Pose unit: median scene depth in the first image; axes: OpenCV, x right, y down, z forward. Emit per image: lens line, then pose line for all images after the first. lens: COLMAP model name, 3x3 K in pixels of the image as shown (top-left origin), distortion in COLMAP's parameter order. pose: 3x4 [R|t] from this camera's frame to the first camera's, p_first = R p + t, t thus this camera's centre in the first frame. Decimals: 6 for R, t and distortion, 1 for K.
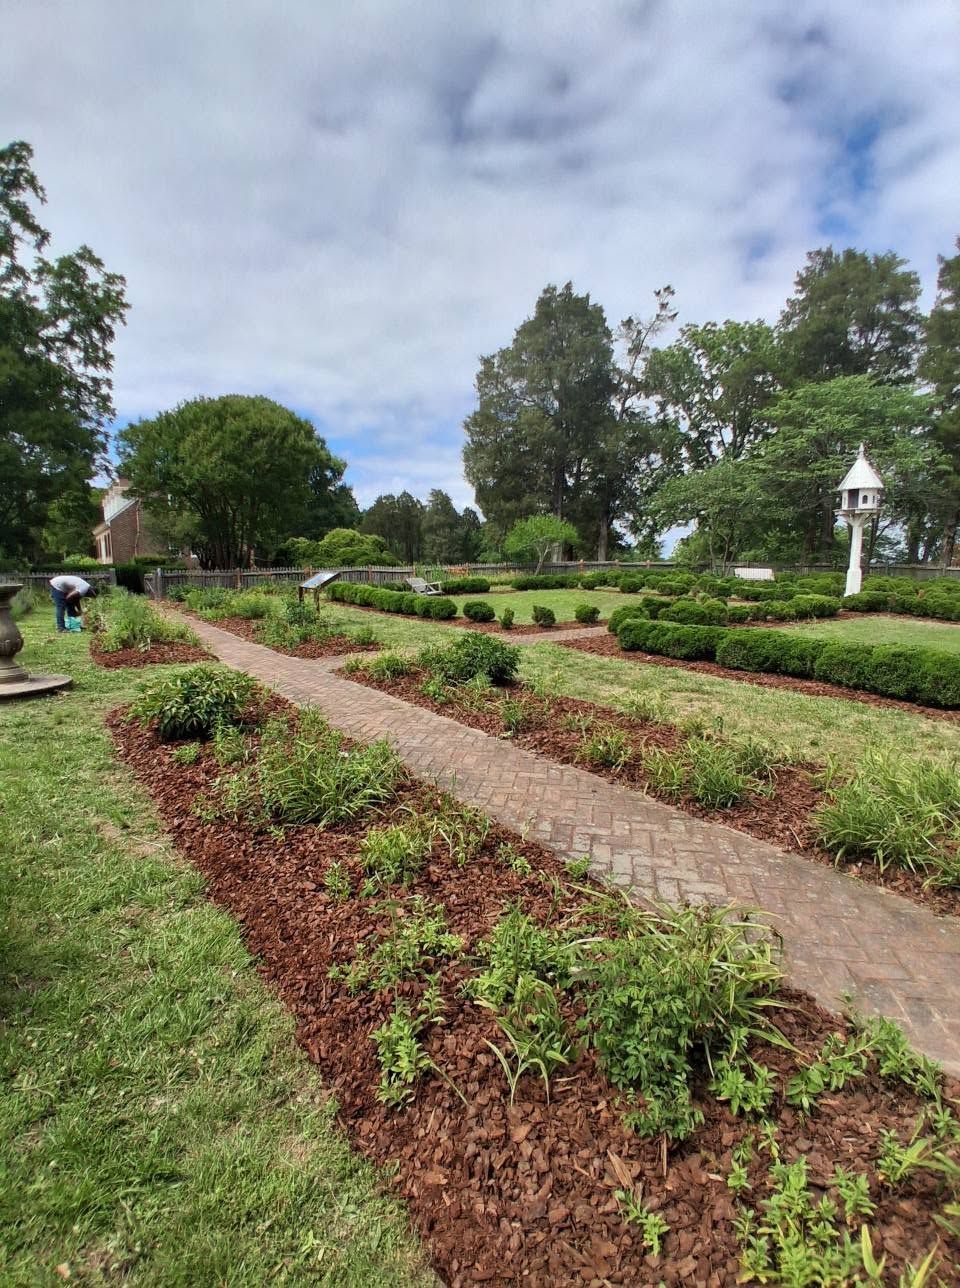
lens RADIAL K [[521.8, 0, 478.4], [0, 521.8, 643.6], [0, 0, 1]] dist [-0.001247, -0.000530]
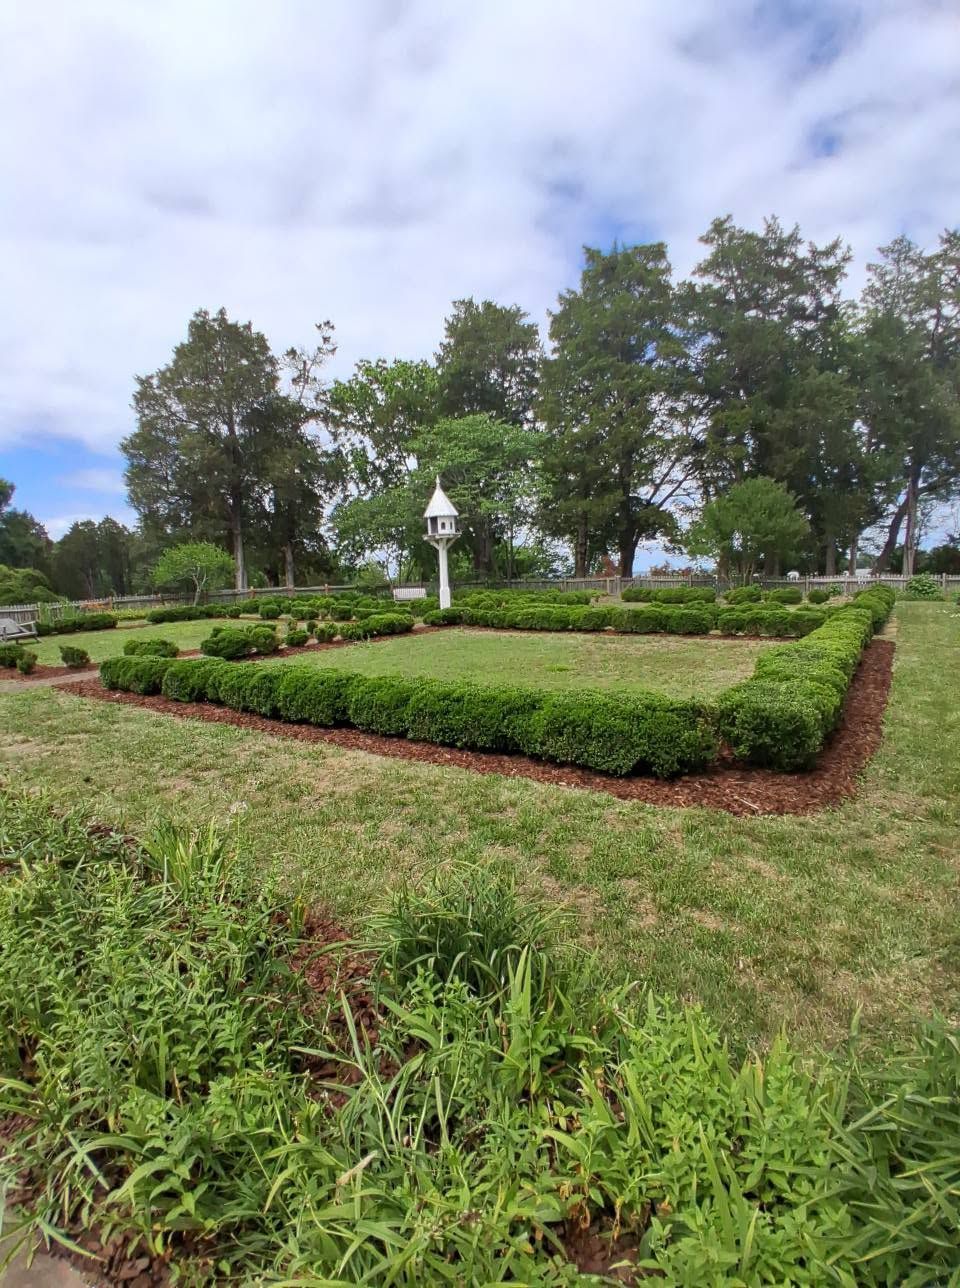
lens RADIAL K [[521.8, 0, 479.0], [0, 521.8, 644.6], [0, 0, 1]] dist [-0.001247, -0.000530]
pose [[0.957258, -0.076125, 0.279037, 0.312197], [0.085546, 0.996097, -0.021725, 0.005002], [-0.276294, 0.044667, 0.960035, -0.052855]]
